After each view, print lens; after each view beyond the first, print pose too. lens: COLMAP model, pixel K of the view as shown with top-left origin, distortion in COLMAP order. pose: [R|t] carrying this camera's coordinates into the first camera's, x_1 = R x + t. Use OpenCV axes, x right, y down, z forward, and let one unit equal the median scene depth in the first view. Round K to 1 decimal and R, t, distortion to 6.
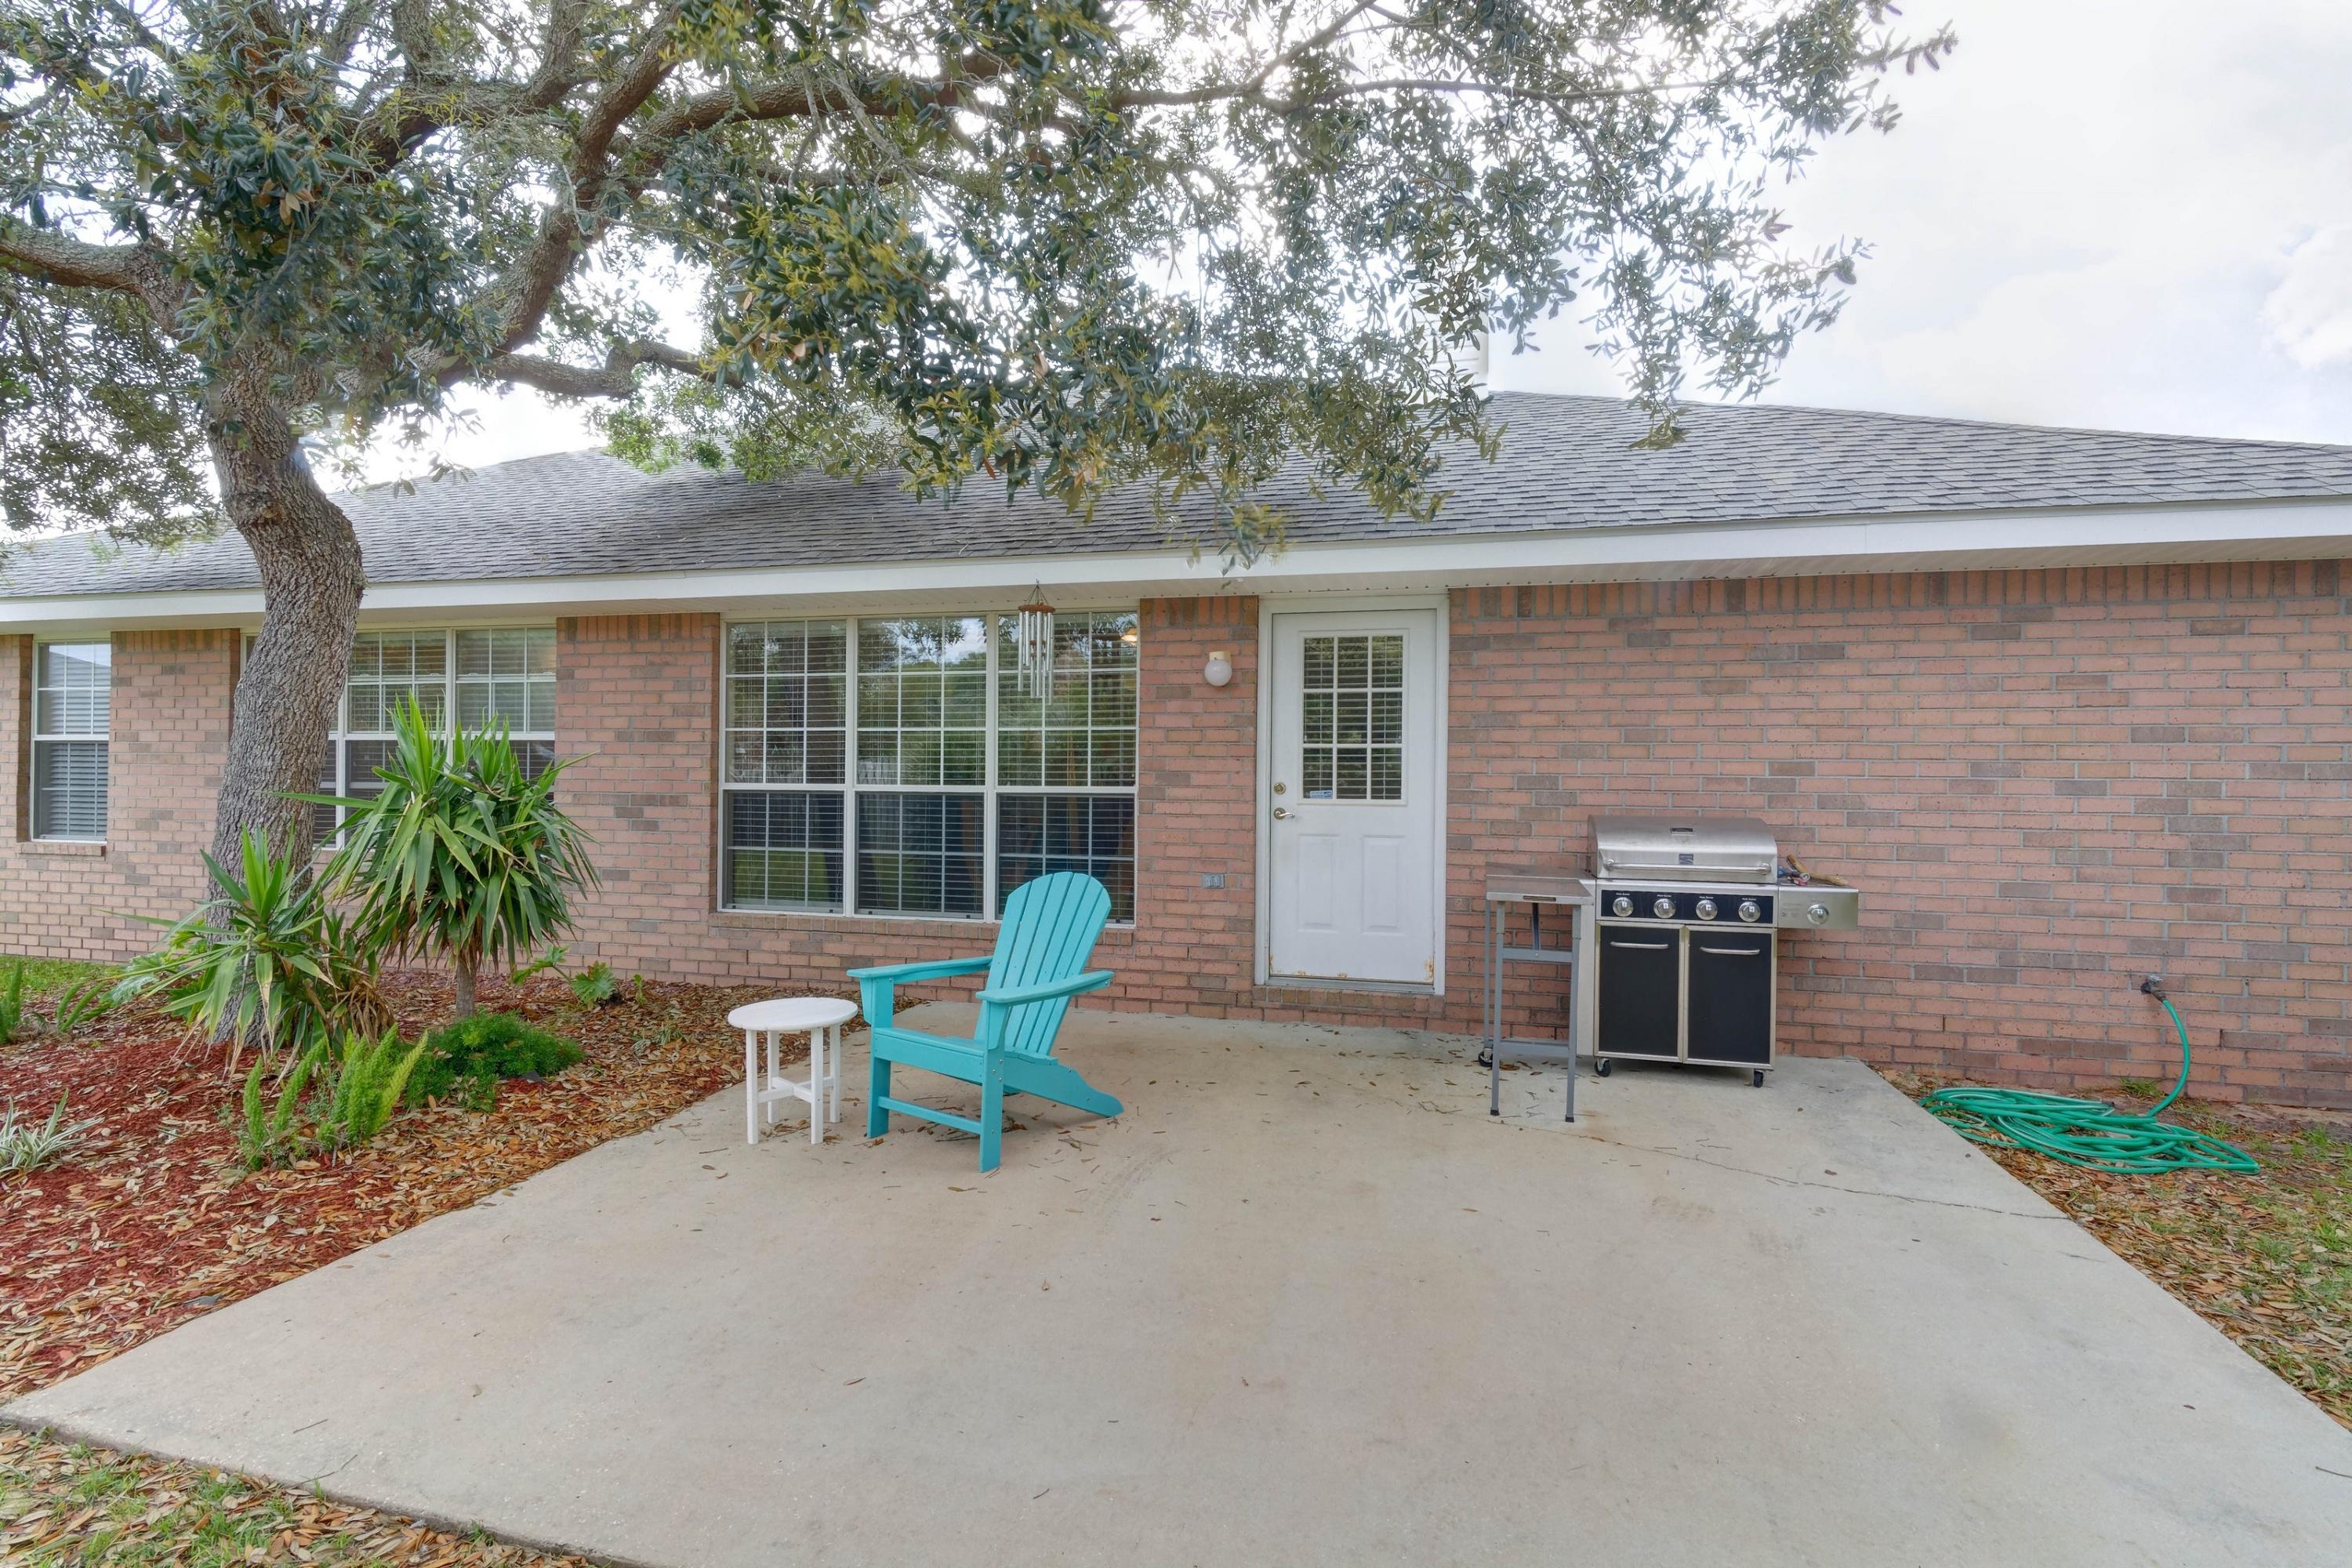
lens RADIAL K [[1075.5, 0, 1171.2], [0, 1075.5, 779.6], [0, 0, 1]] dist [0.011201, -0.000200]
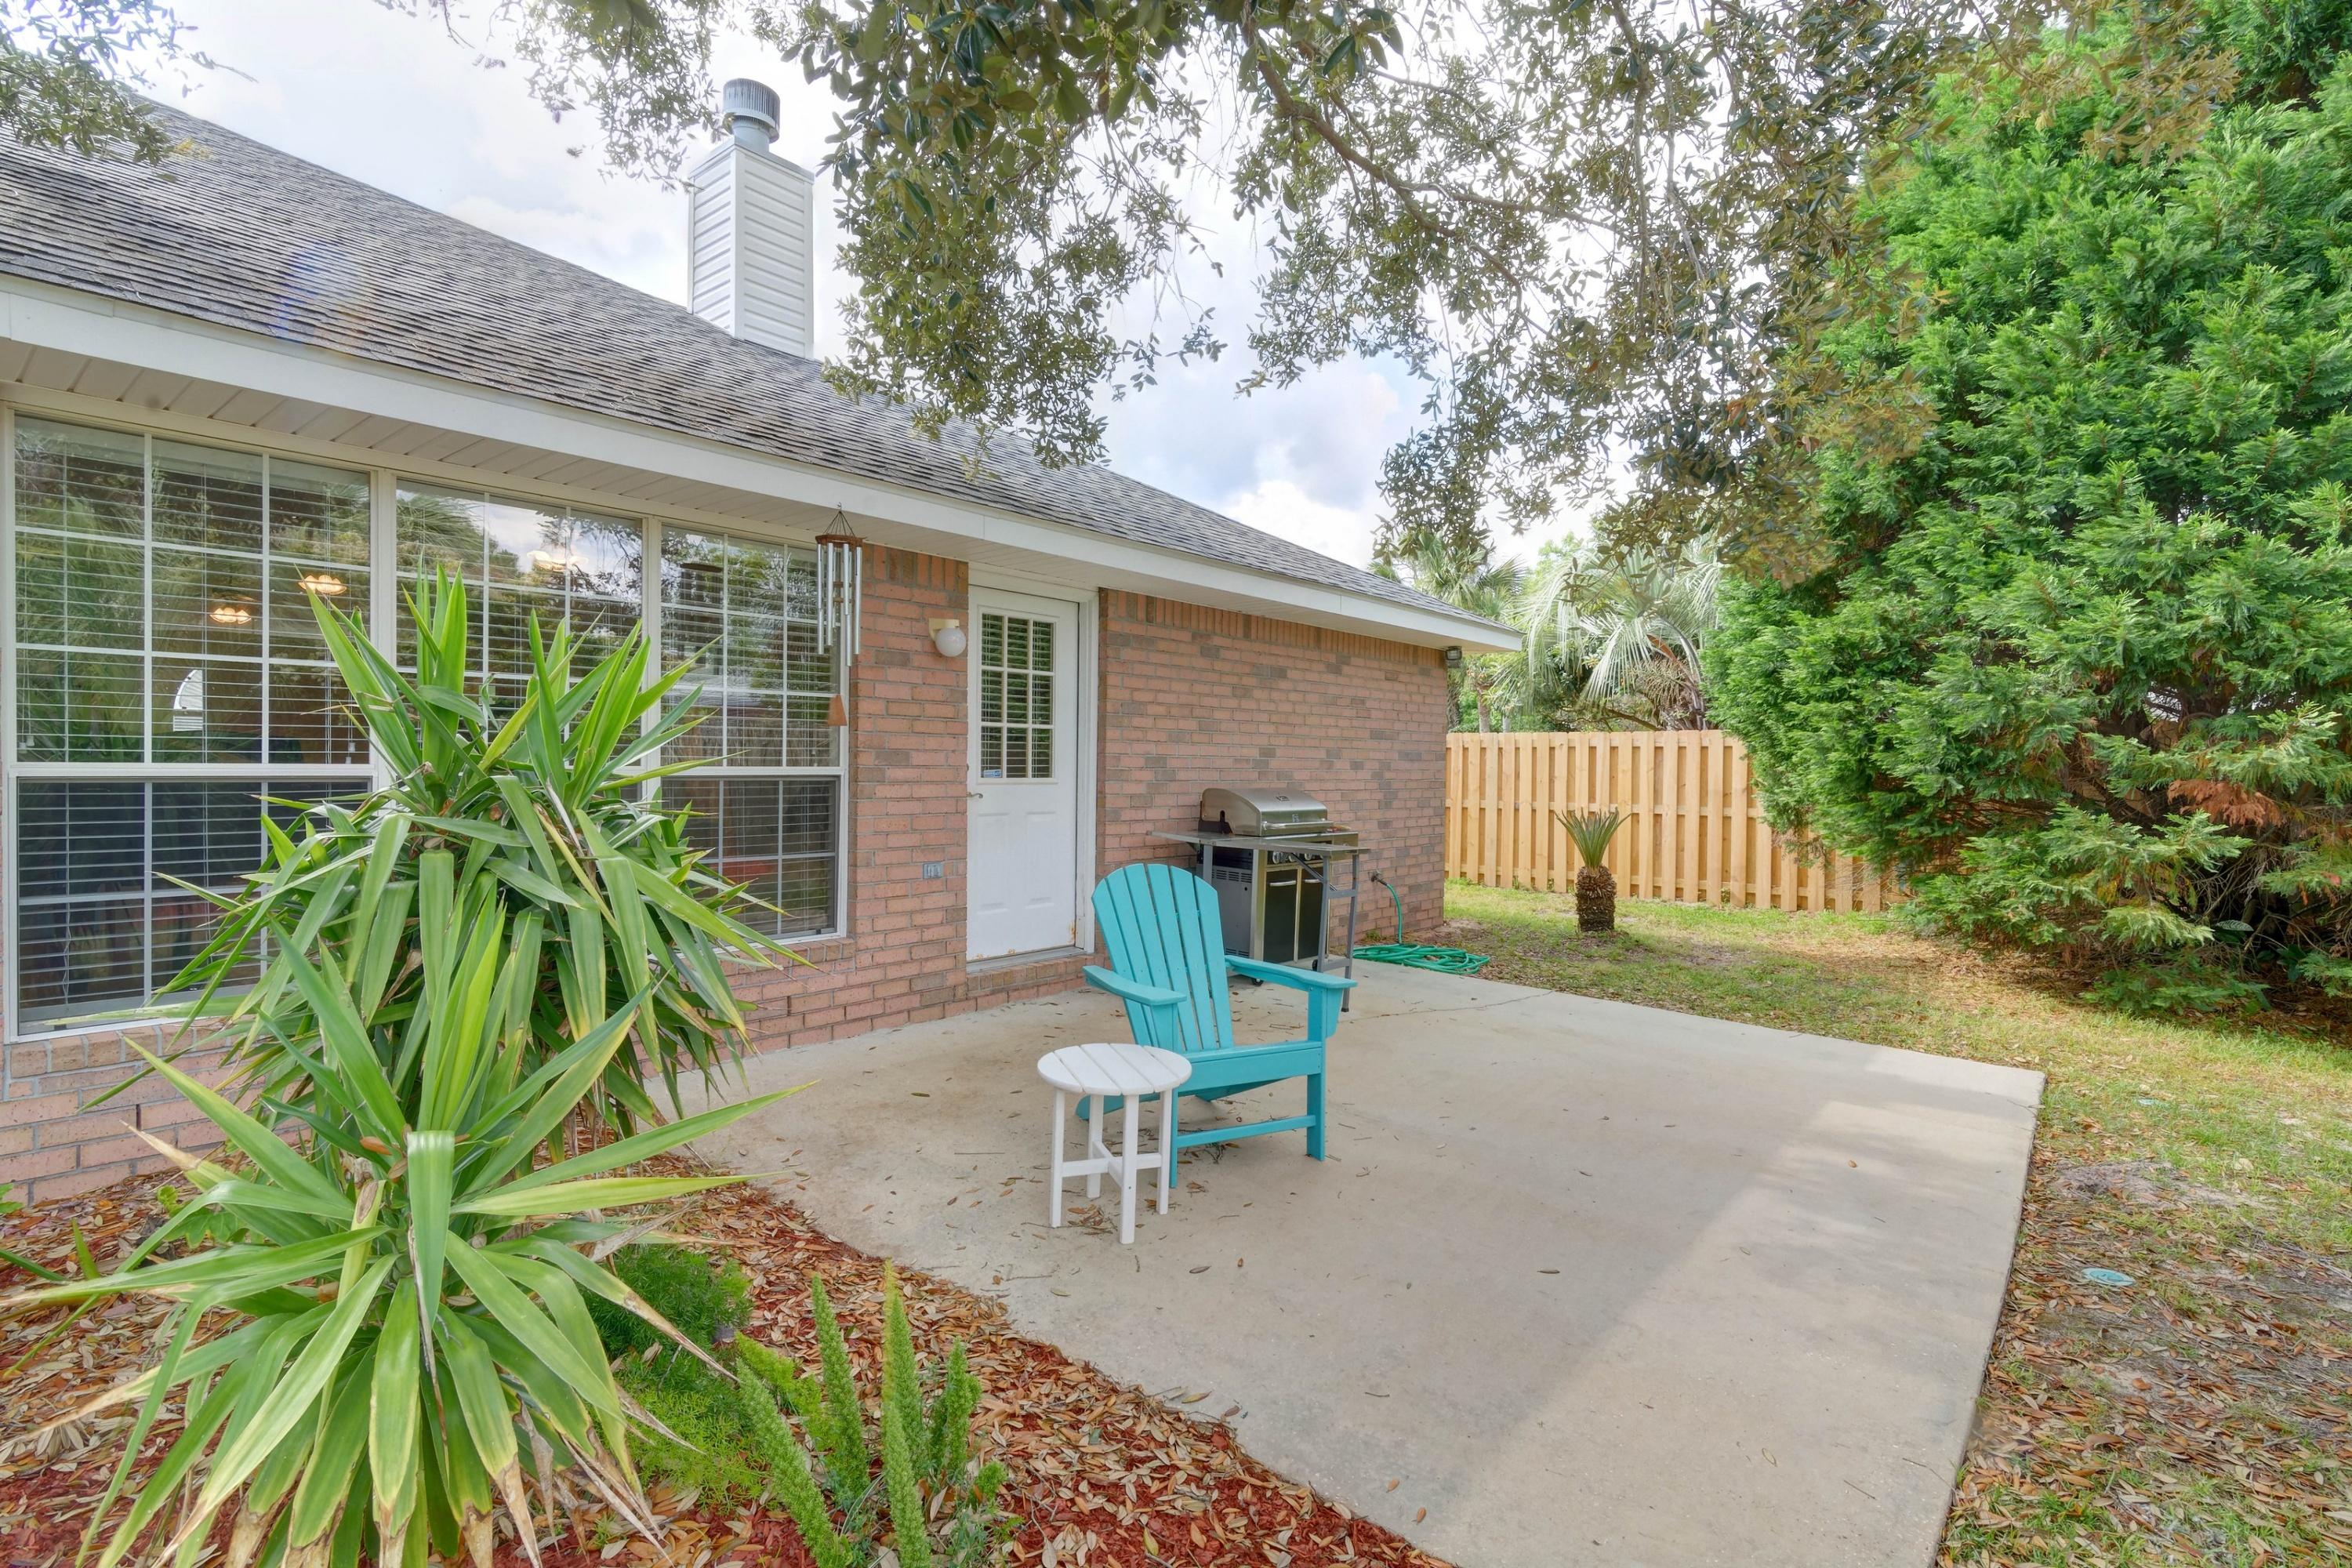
lens RADIAL K [[1075.5, 0, 1171.2], [0, 1075.5, 779.6], [0, 0, 1]] dist [0.011201, -0.000200]
pose [[0.470898, -0.016349, 0.882036, -0.667187], [-0.009463, 0.999677, 0.023581, -0.005937], [-0.882137, -0.019451, 0.470592, 0.395381]]
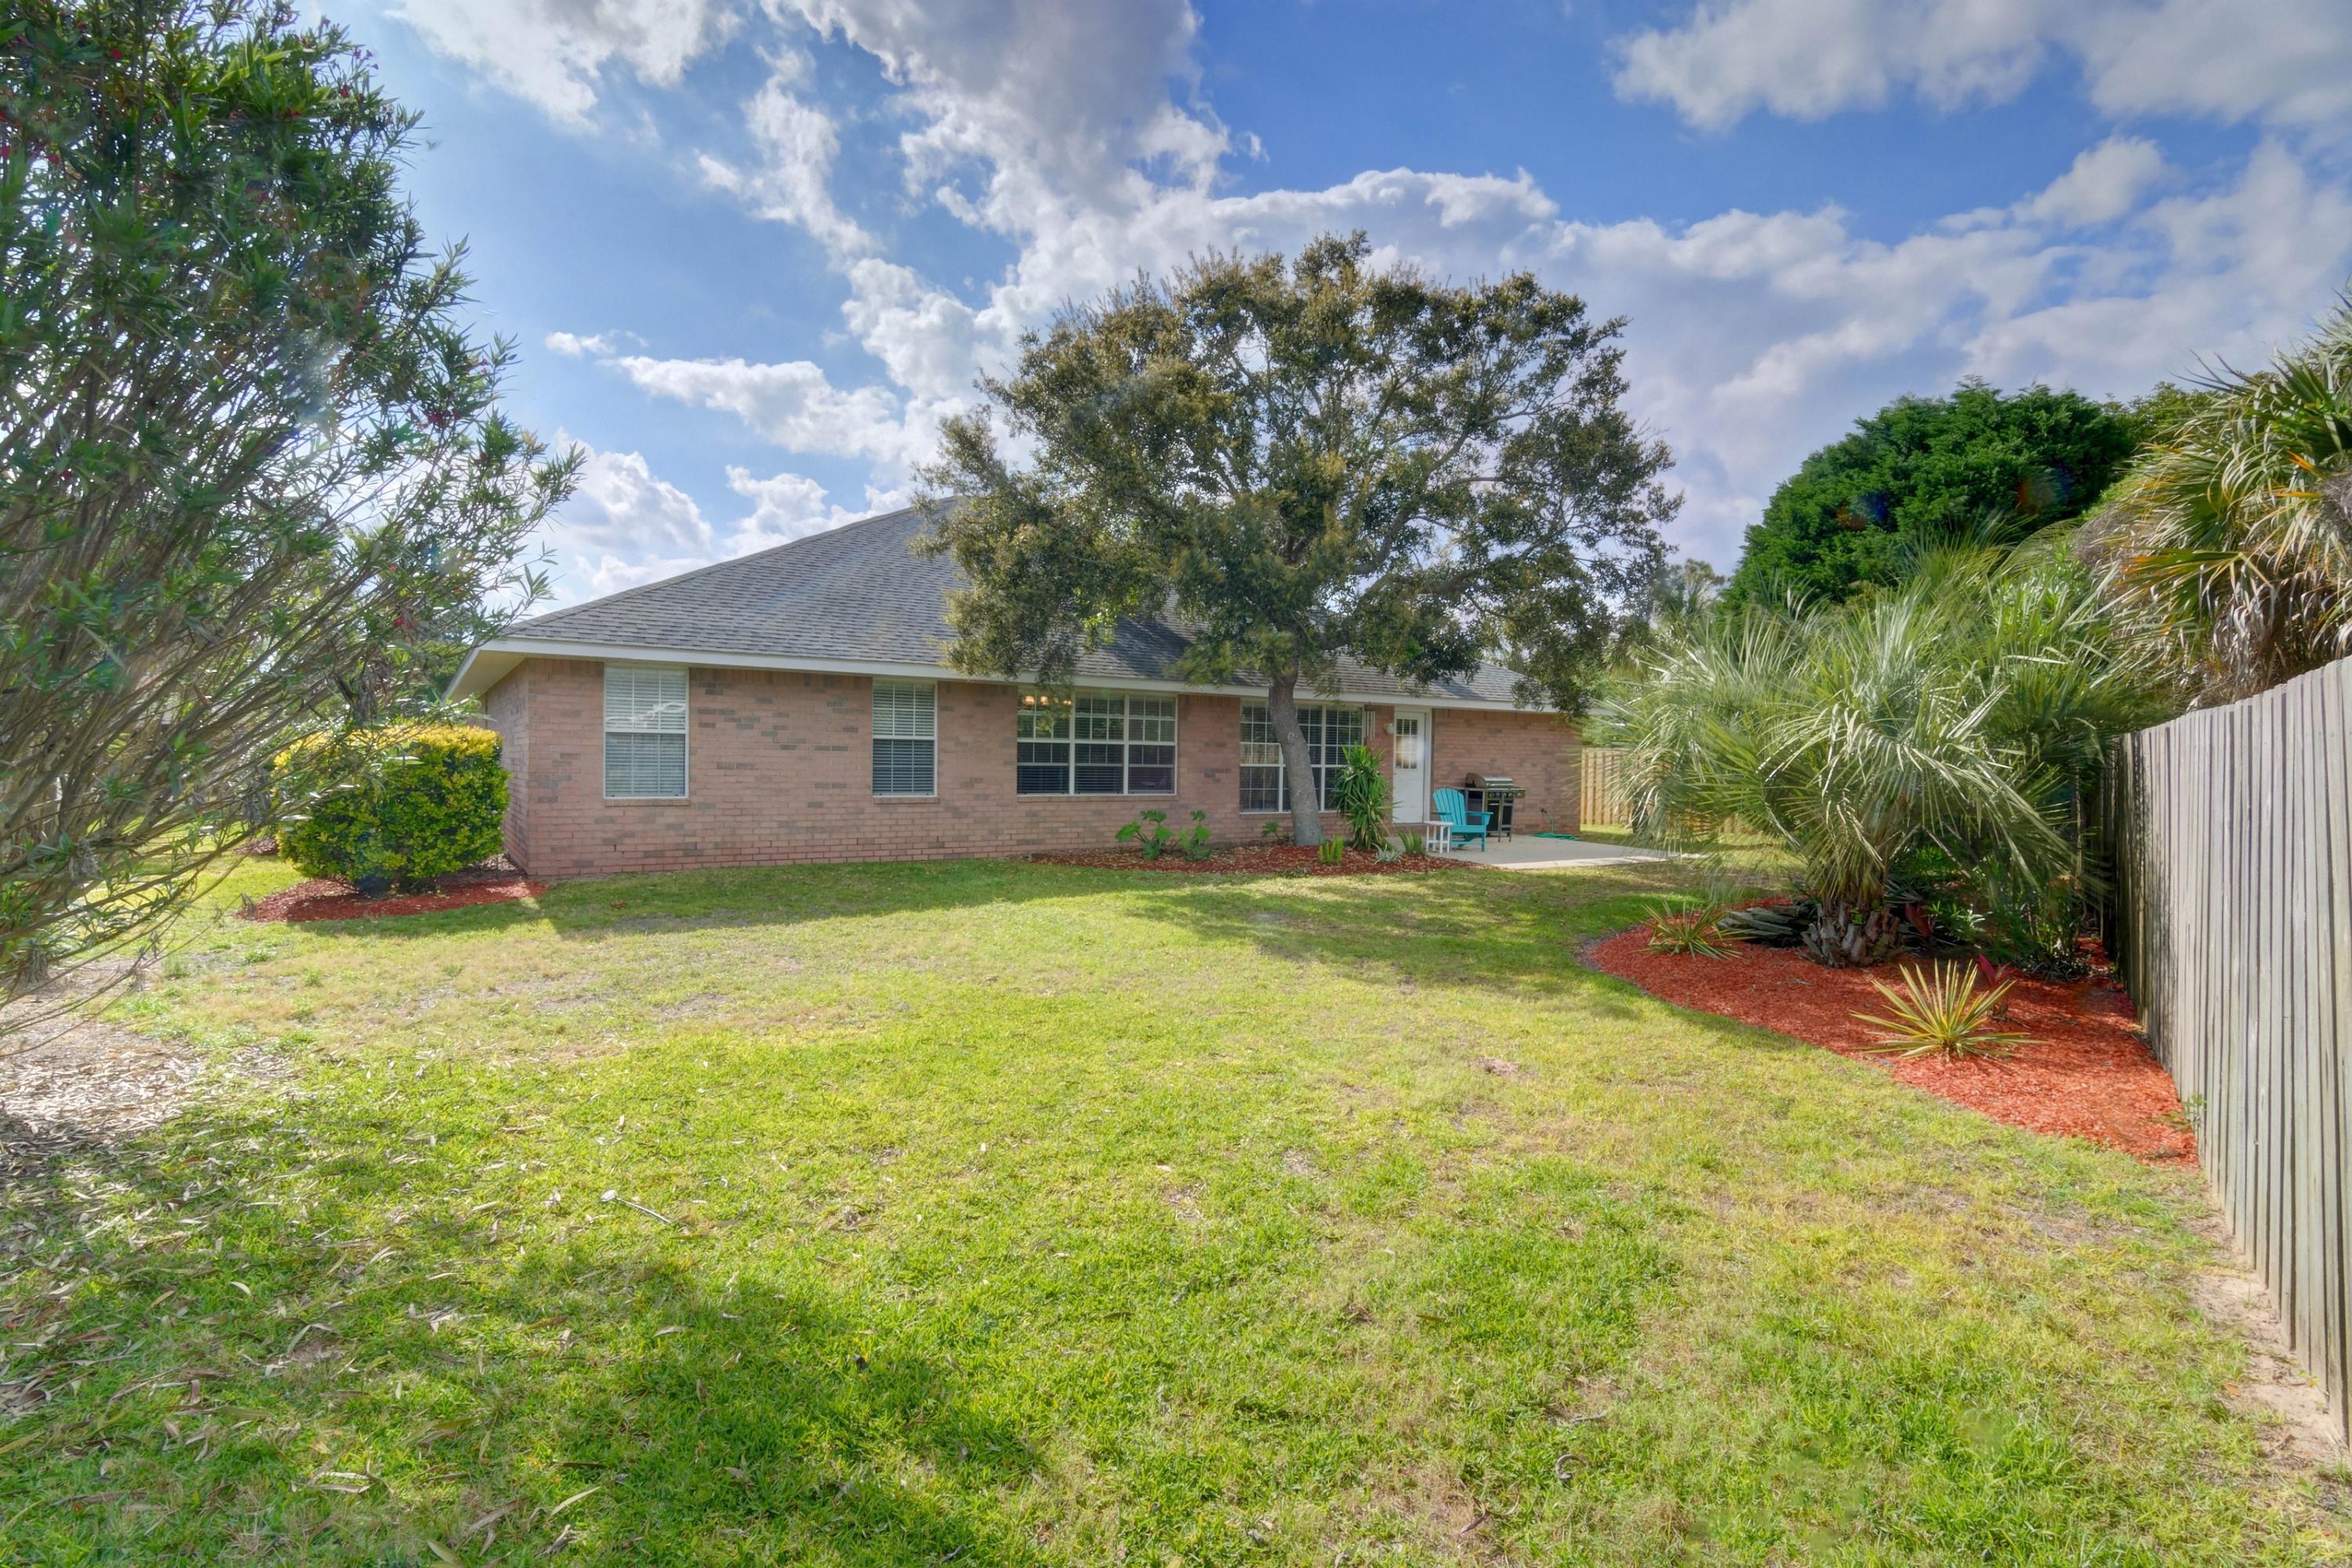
lens RADIAL K [[1075.5, 0, 1171.2], [0, 1075.5, 779.6], [0, 0, 1]] dist [0.011201, -0.000200]
pose [[0.667557, -0.008197, 0.744514, -2.812515], [-0.000497, 0.999934, 0.011455, 0.013416], [-0.744559, -0.008016, 0.667509, -0.677075]]
